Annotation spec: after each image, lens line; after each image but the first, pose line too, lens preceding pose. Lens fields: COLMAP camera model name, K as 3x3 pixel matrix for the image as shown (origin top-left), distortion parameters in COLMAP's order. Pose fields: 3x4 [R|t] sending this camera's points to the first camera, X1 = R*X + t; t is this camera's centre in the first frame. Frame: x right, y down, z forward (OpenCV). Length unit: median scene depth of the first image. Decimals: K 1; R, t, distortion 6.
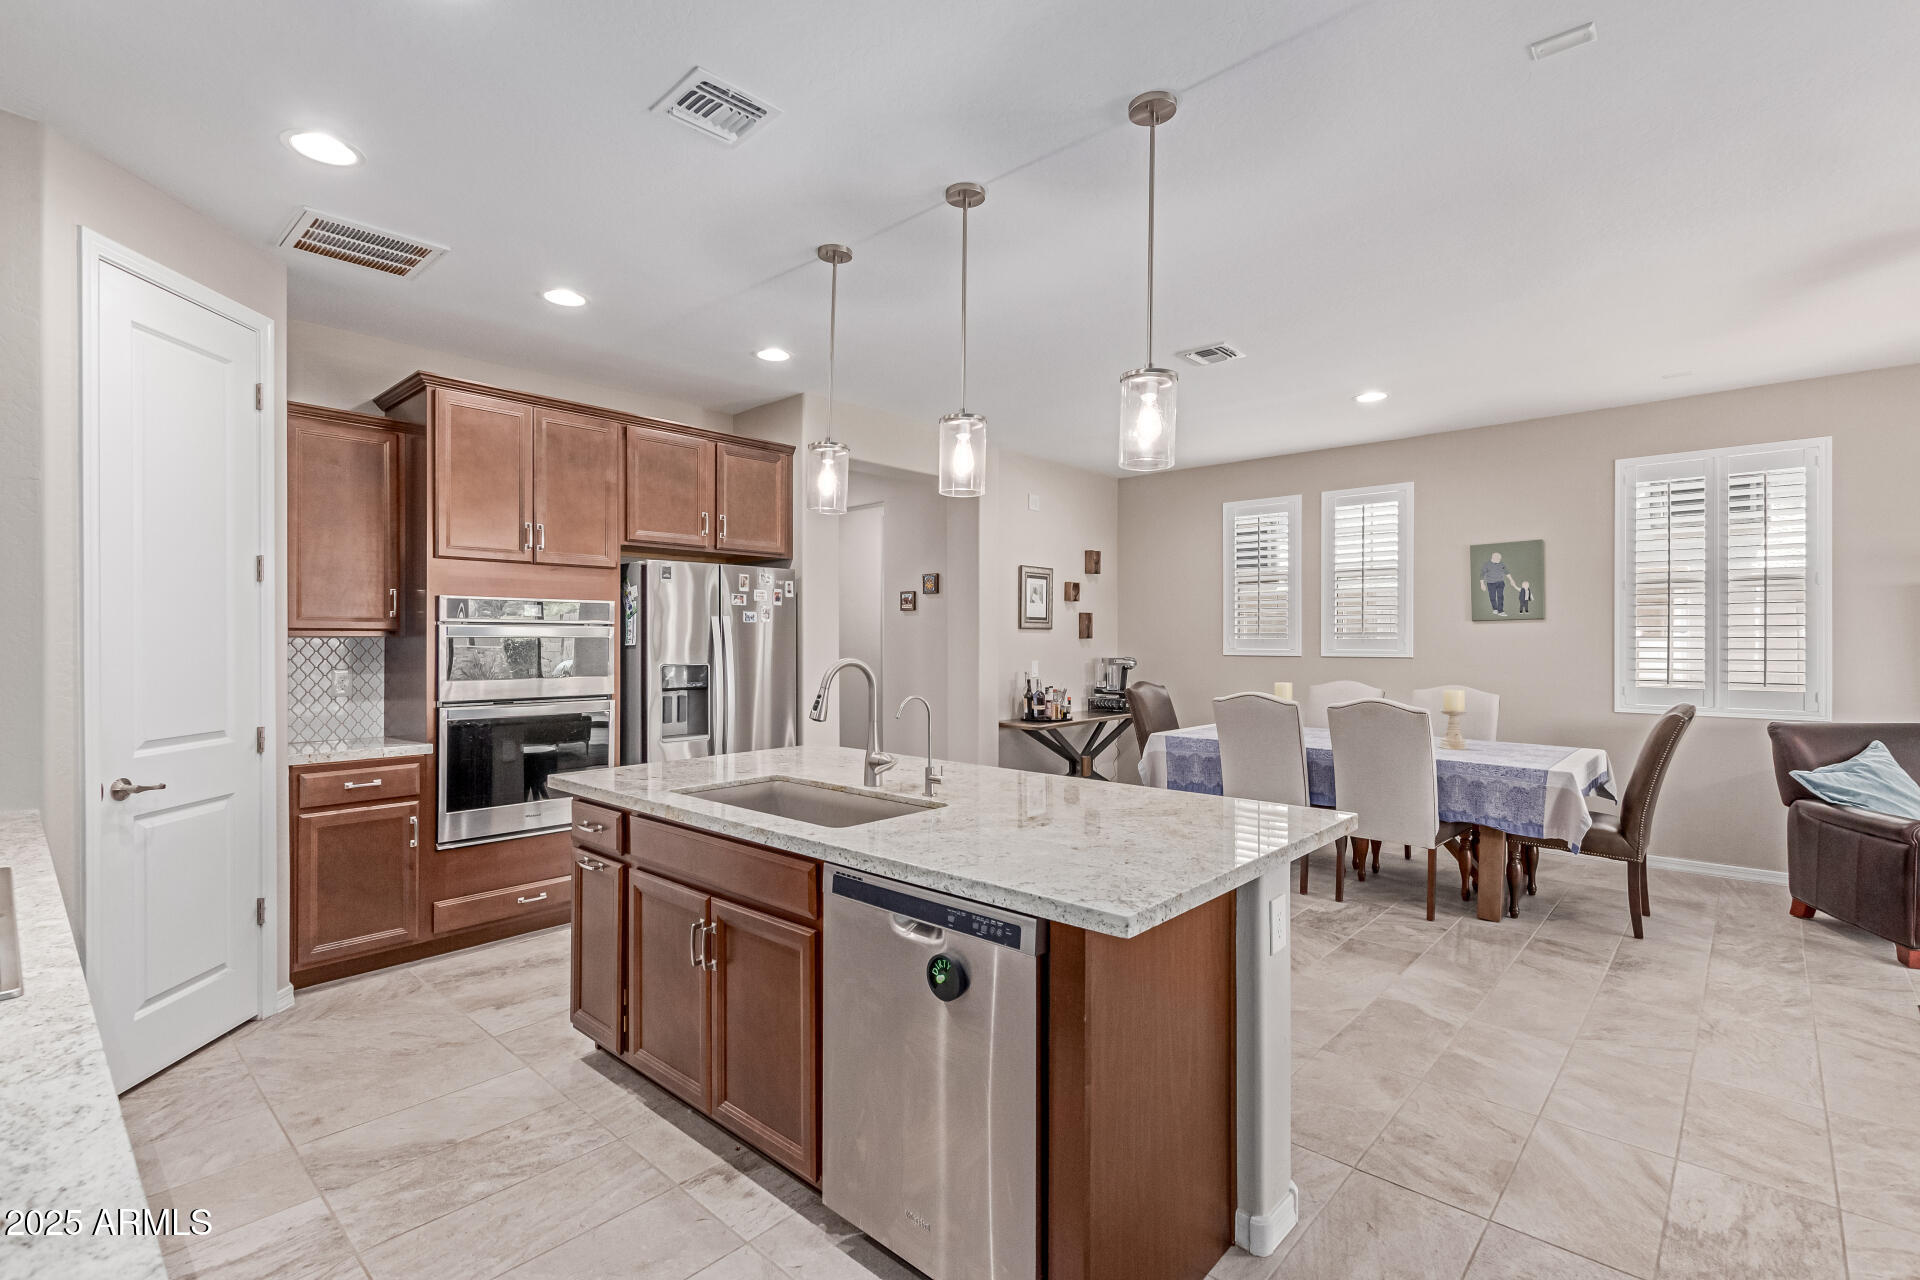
lens RADIAL K [[871.4, 0, 960.0], [0, 871.4, 640.0], [0, 0, 1]] dist [0.009421, -0.005308]
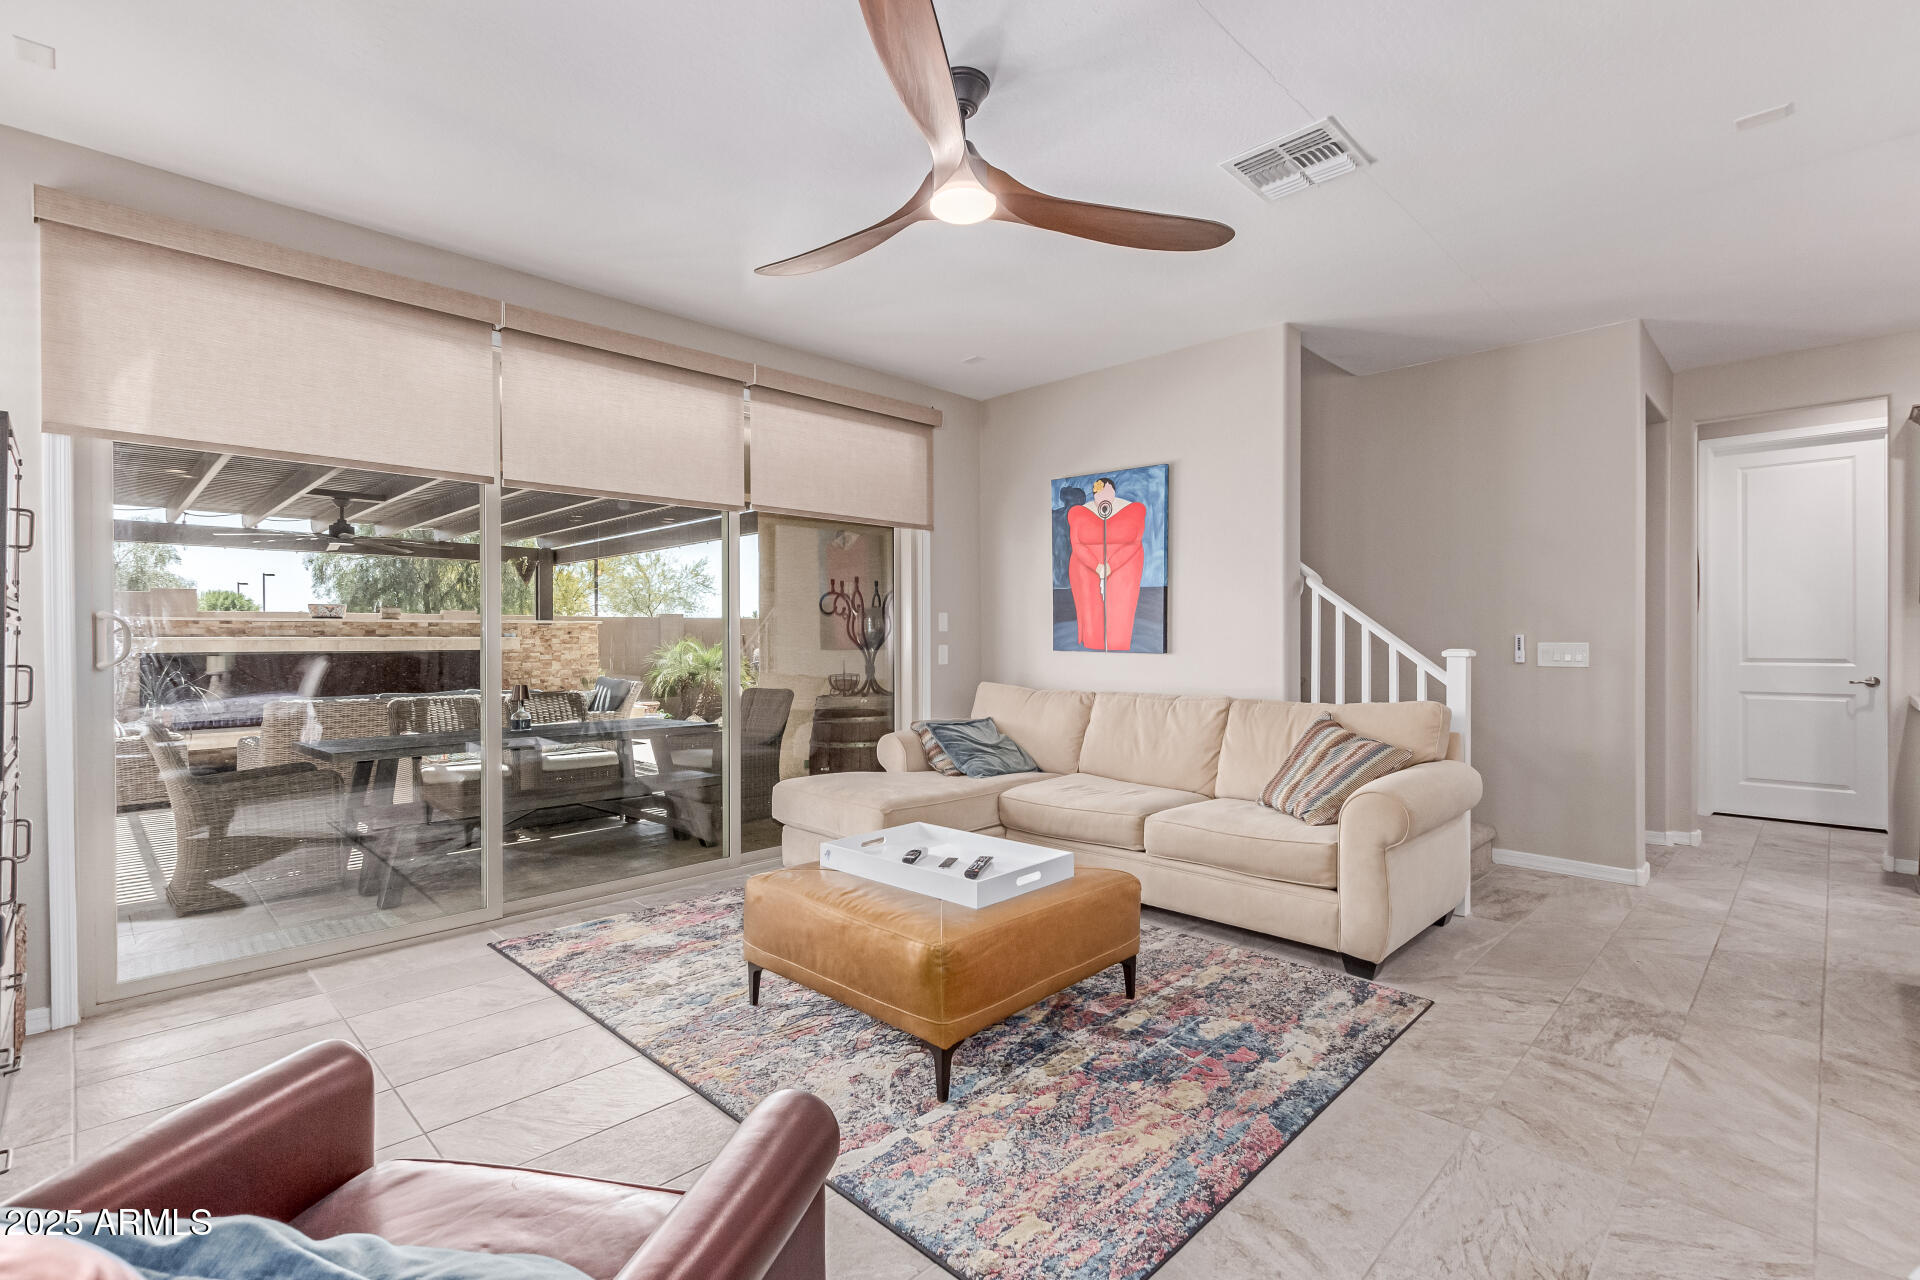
lens RADIAL K [[875.7, 0, 963.4], [0, 875.7, 643.7], [0, 0, 1]] dist [0.007919, -0.003564]
pose [[-0.999281, 0.004667, 0.037620, 0.892672], [0.004909, 0.999968, 0.006338, 0.034816], [-0.037589, 0.006518, -0.999272, 1.151202]]
